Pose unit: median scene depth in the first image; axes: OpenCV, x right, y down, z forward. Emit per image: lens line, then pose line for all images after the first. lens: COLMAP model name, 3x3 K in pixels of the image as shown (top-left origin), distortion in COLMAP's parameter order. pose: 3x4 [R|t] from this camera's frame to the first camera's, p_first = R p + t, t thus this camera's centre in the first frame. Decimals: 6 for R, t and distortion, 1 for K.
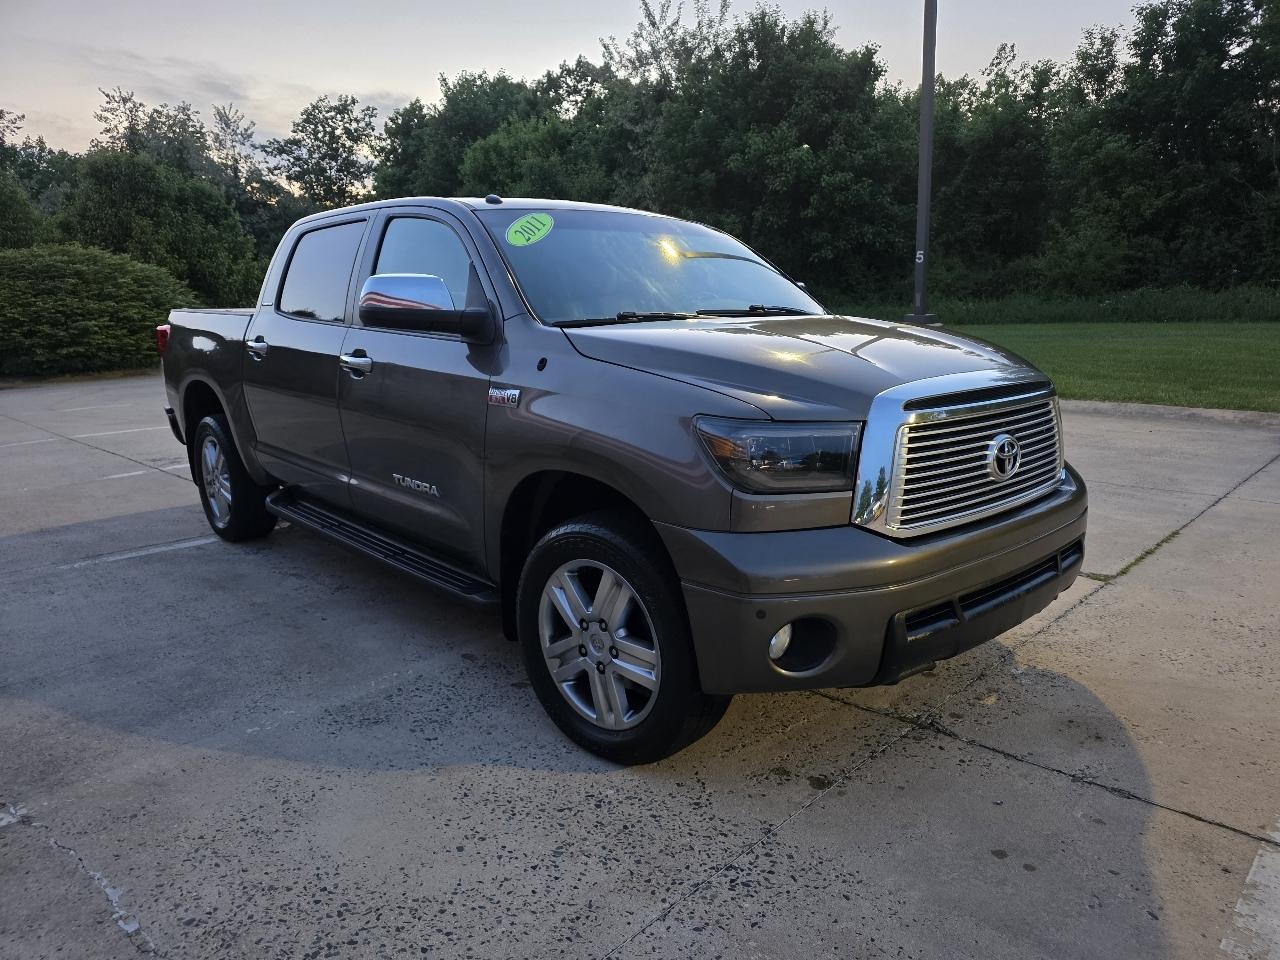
lens RADIAL K [[853.3, 0, 645.6], [0, 853.3, 485.9], [0, 0, 1]] dist [0.056163, -0.047255]
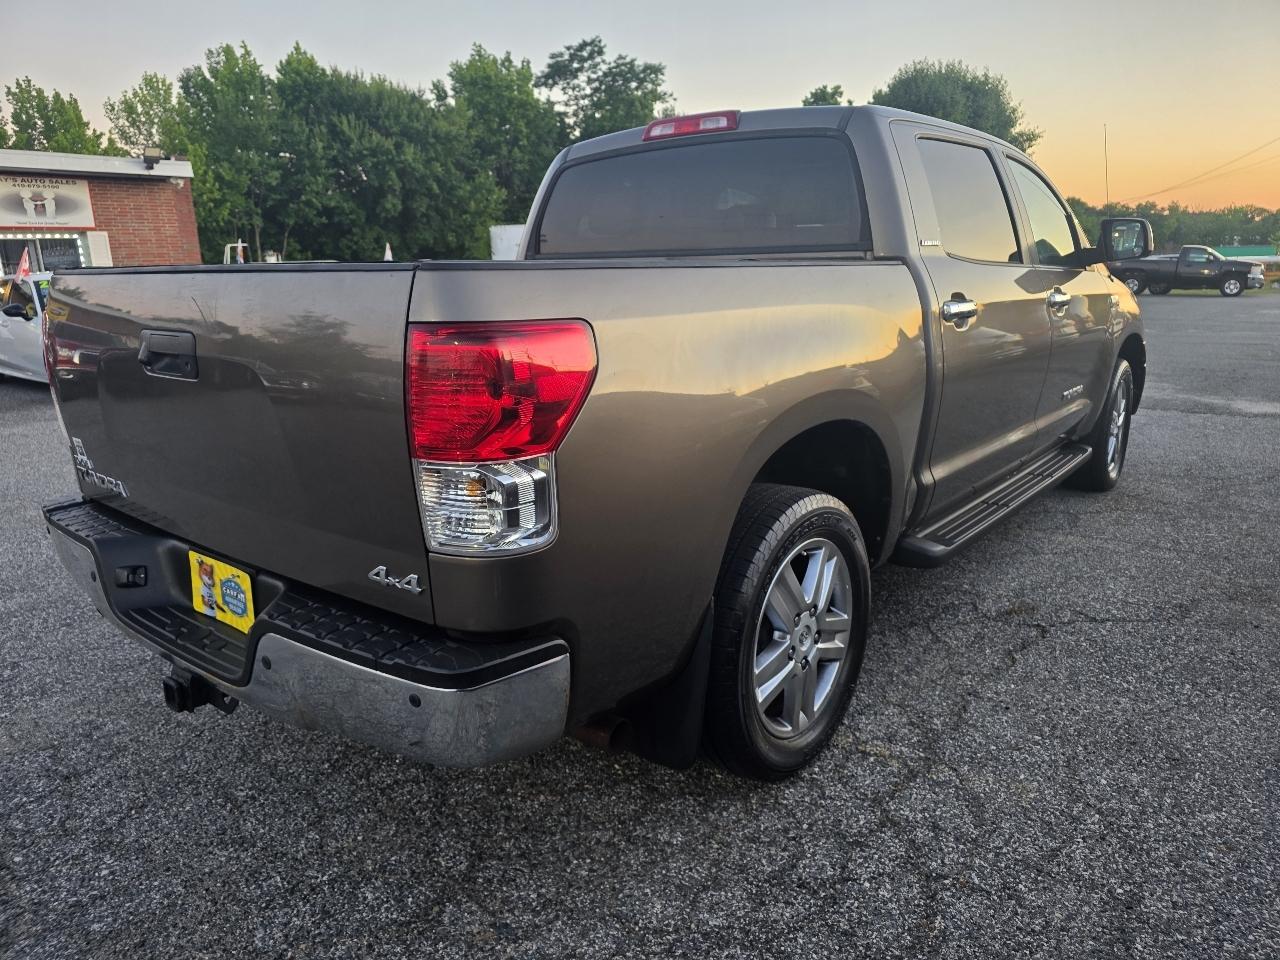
lens RADIAL K [[866.8, 0, 645.7], [0, 866.8, 488.3], [0, 0, 1]] dist [0.058433, -0.048311]
pose [[-0.151833, -0.235153, 0.960026, -0.862900], [0.228179, 0.936711, 0.265530, -0.211857], [-0.961707, 0.259374, -0.088567, 1.063055]]
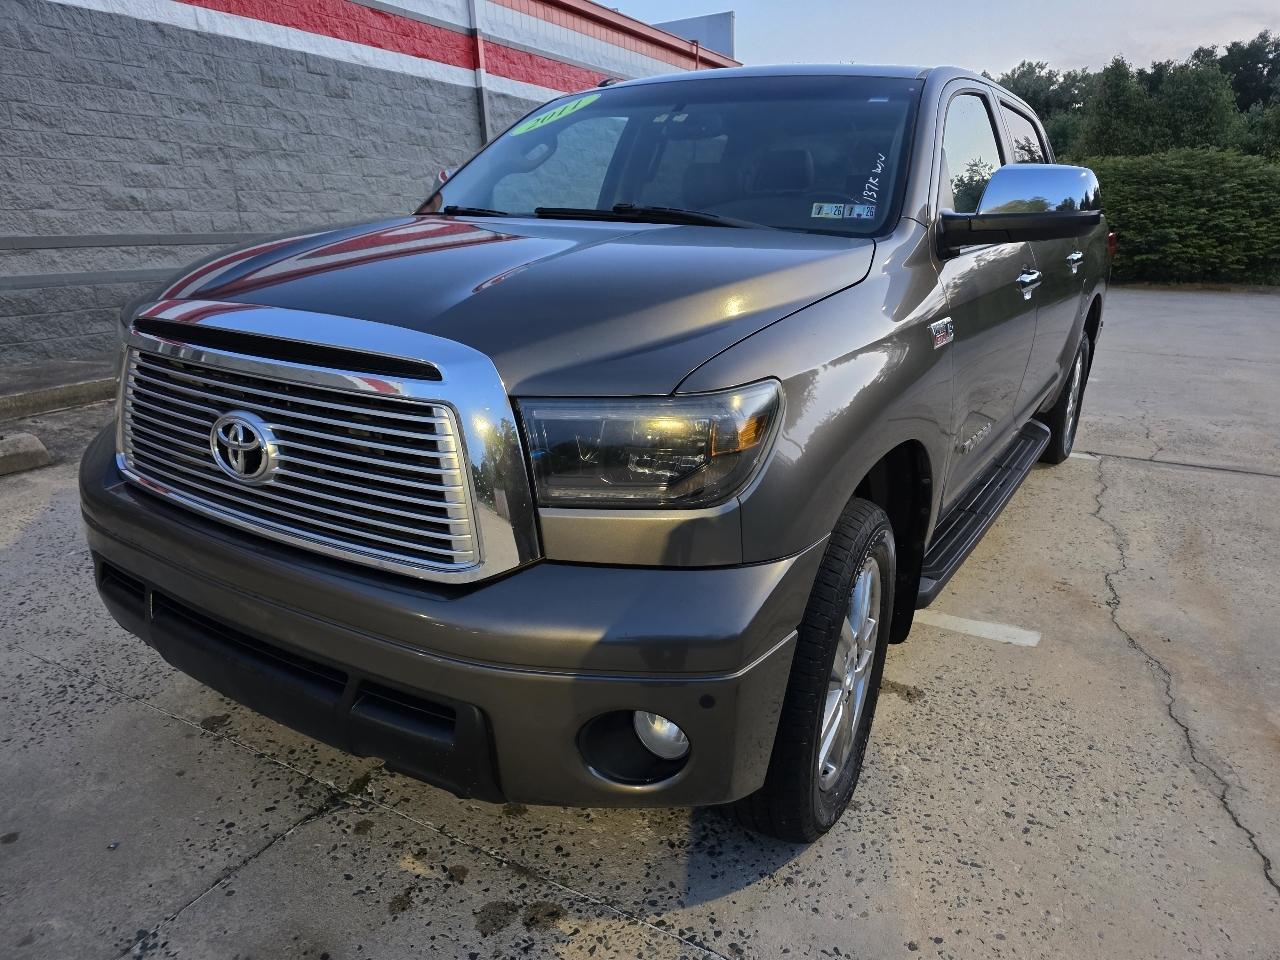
lens RADIAL K [[858.5, 0, 651.4], [0, 858.5, 472.8], [0, 0, 1]] dist [0.037427, -0.027288]
pose [[0.269712, 0.300330, -0.914908, 0.510562], [-0.222845, 0.943794, 0.244117, -0.111867], [0.936801, 0.138042, 0.321480, 0.509757]]
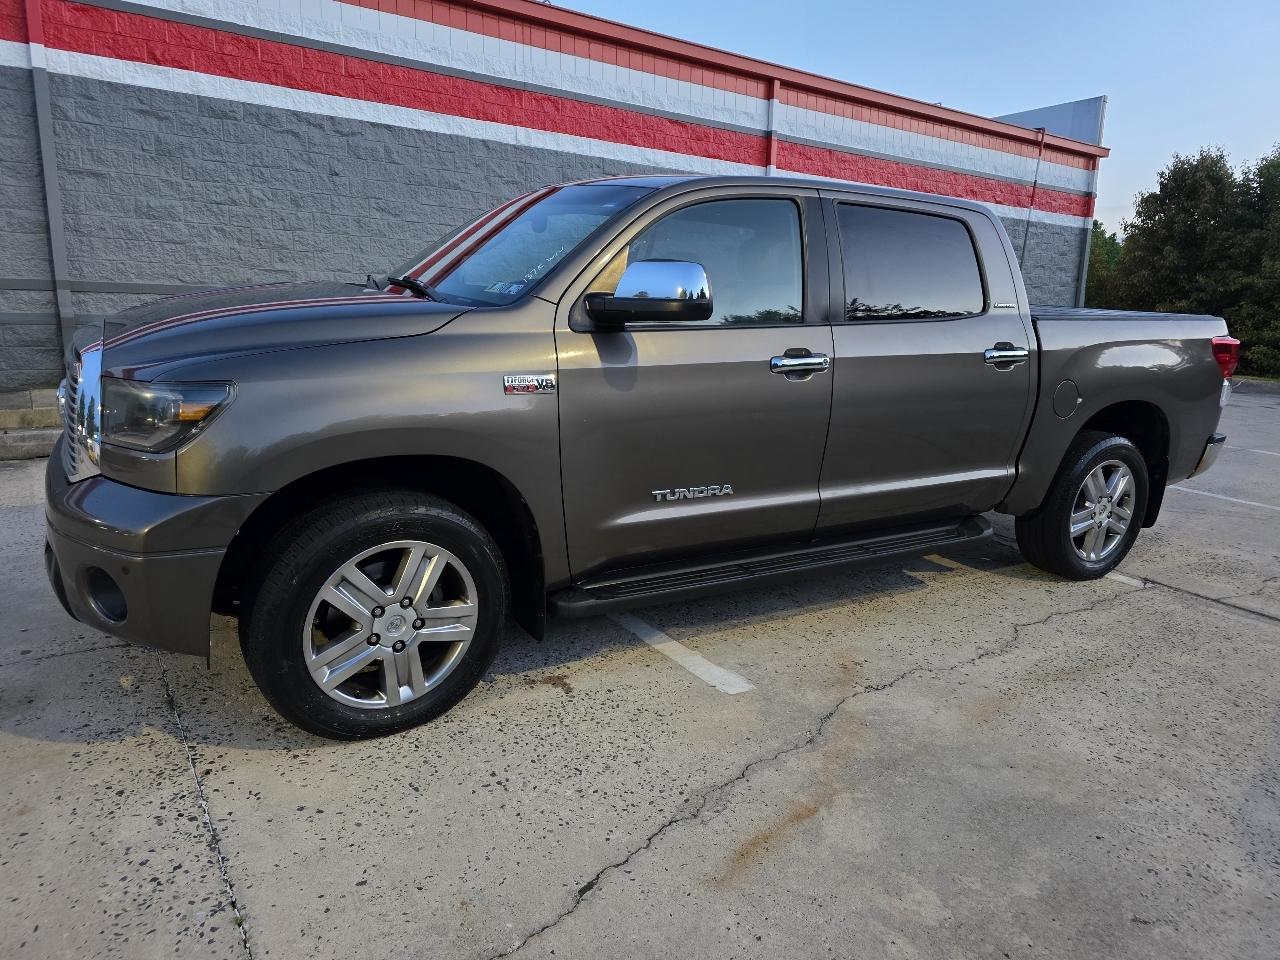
lens RADIAL K [[855.1, 0, 649.4], [0, 855.1, 469.3], [0, 0, 1]] dist [0.057288, -0.050026]
pose [[-0.194446, 0.220497, -0.955810, 0.637280], [-0.258953, 0.928302, 0.266831, -0.207690], [0.946115, 0.299394, -0.123406, 0.882905]]
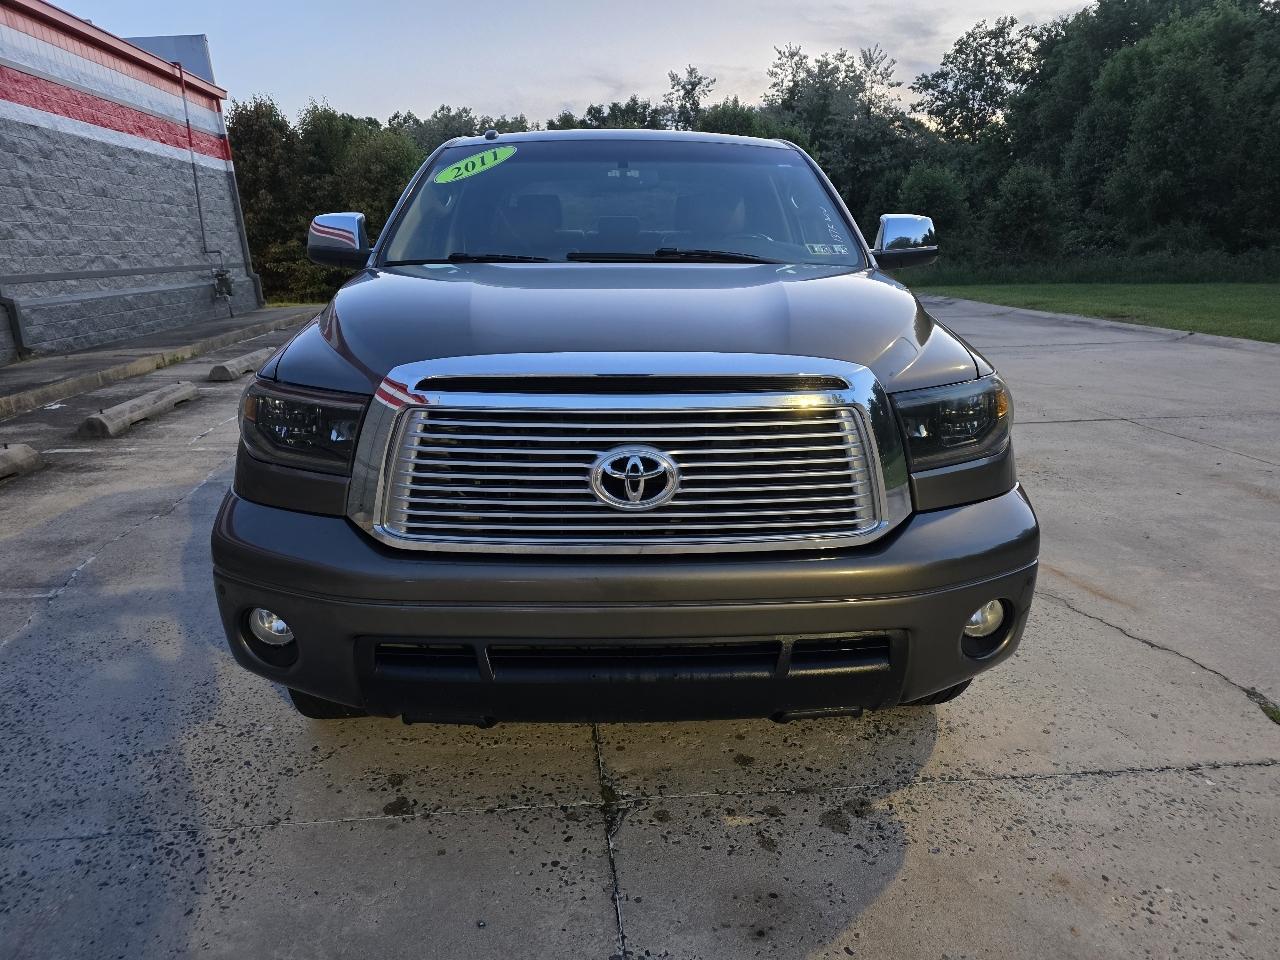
lens RADIAL K [[850.7, 0, 638.1], [0, 850.7, 475.2], [0, 0, 1]] dist [0.042578, -0.029277]
pose [[0.759689, 0.180735, -0.624666, 0.400436], [-0.143477, 0.983513, 0.110072, -0.052611], [0.634261, 0.006005, 0.773095, 0.222826]]
